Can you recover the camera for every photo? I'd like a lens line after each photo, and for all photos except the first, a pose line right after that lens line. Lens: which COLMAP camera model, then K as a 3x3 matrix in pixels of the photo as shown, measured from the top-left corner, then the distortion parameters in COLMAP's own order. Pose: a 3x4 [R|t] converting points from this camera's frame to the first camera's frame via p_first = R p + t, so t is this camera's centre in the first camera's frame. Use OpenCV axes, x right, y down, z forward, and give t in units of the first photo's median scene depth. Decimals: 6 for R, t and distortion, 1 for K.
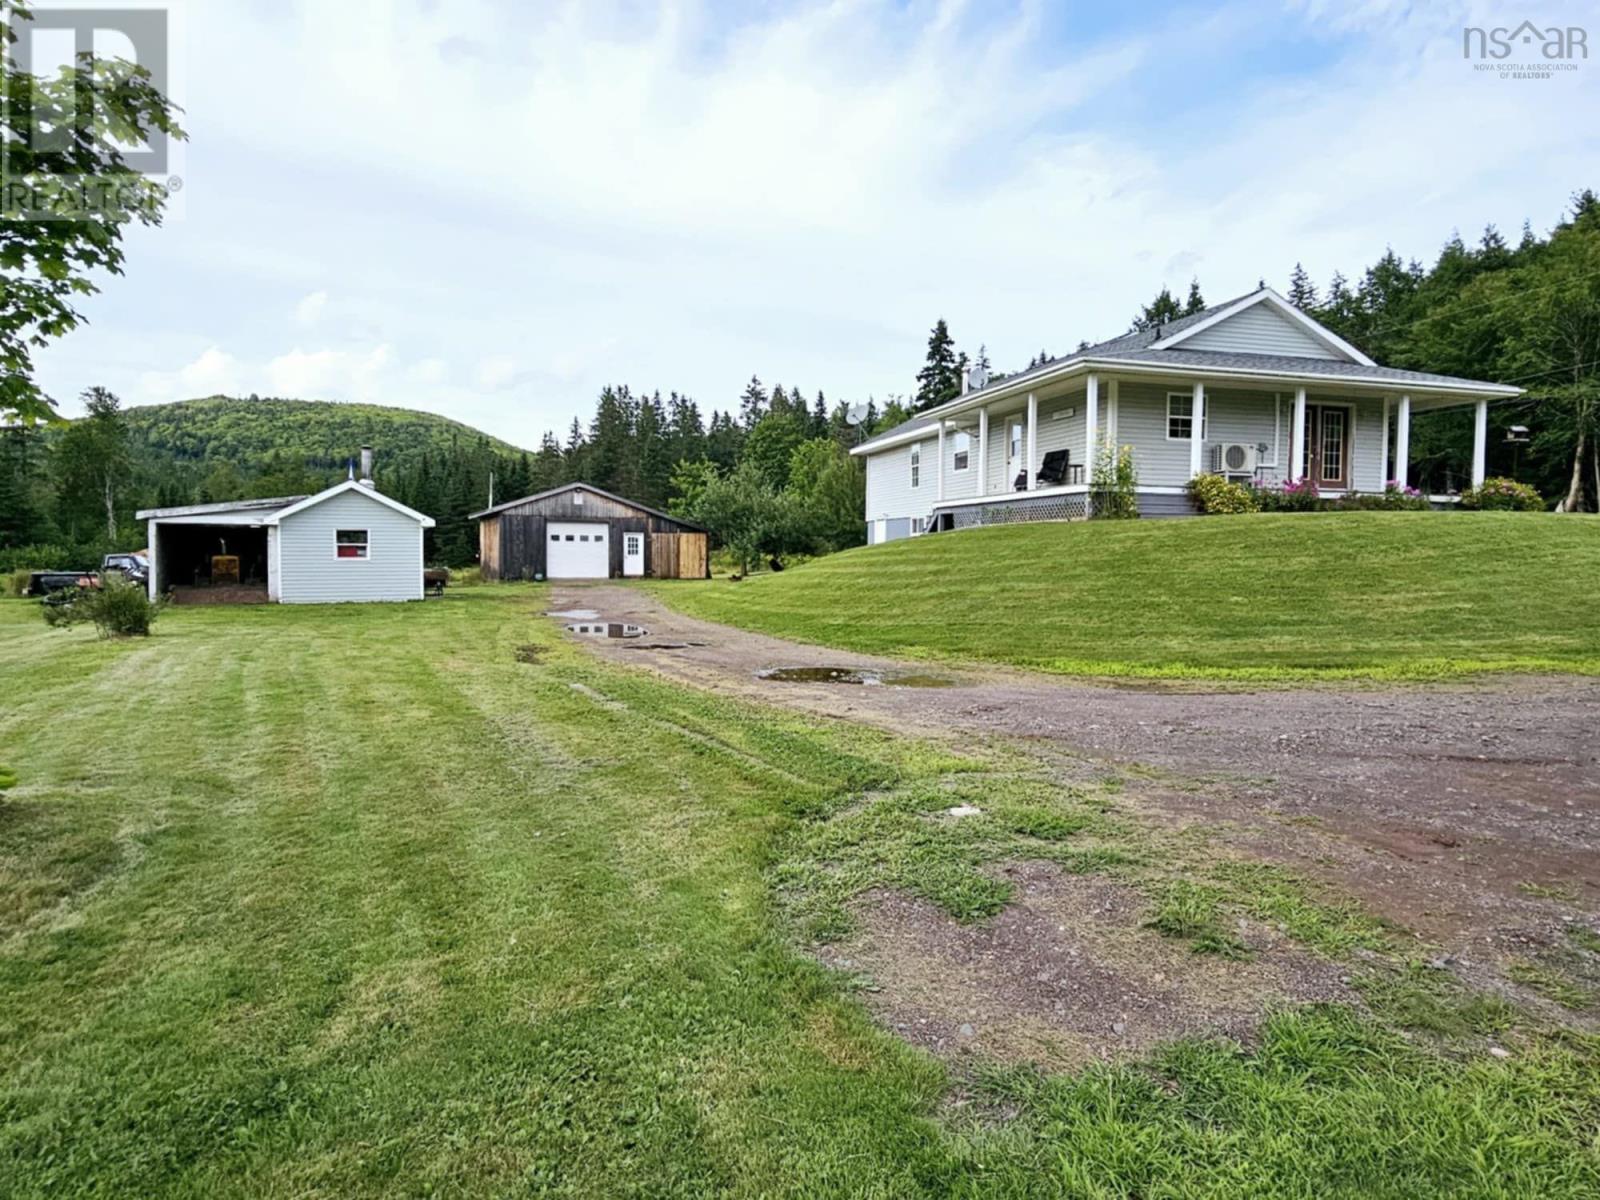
lens RADIAL K [[1007.6, 0, 815.7], [0, 1007.6, 593.2], [0, 0, 1]] dist [0.003961, -0.003260]
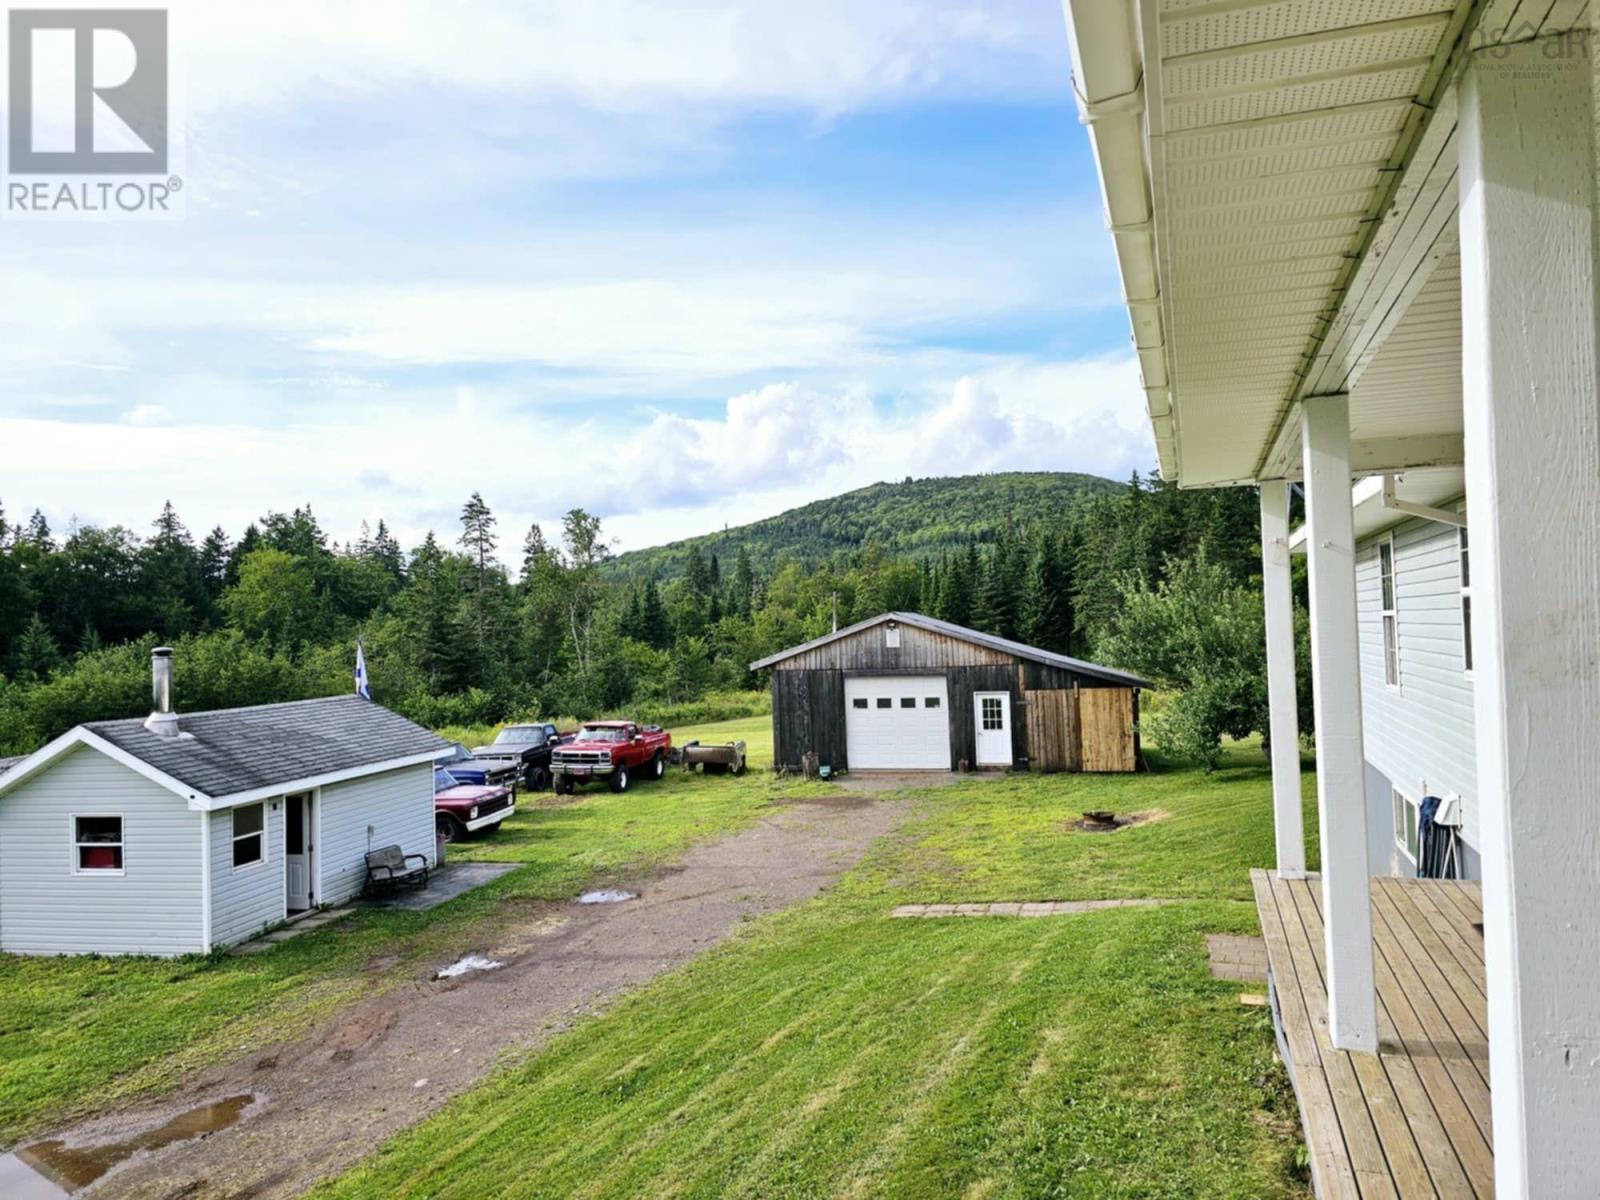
lens RADIAL K [[1052.2, 0, 799.4], [0, 1052.2, 583.8], [0, 0, 1]] dist [0.080538, -0.000574]
pose [[0.779844, -0.057338, -0.623343, 0.572420], [0.018722, 0.997487, -0.068331, -0.415488], [0.625694, 0.041617, 0.778958, 2.336773]]
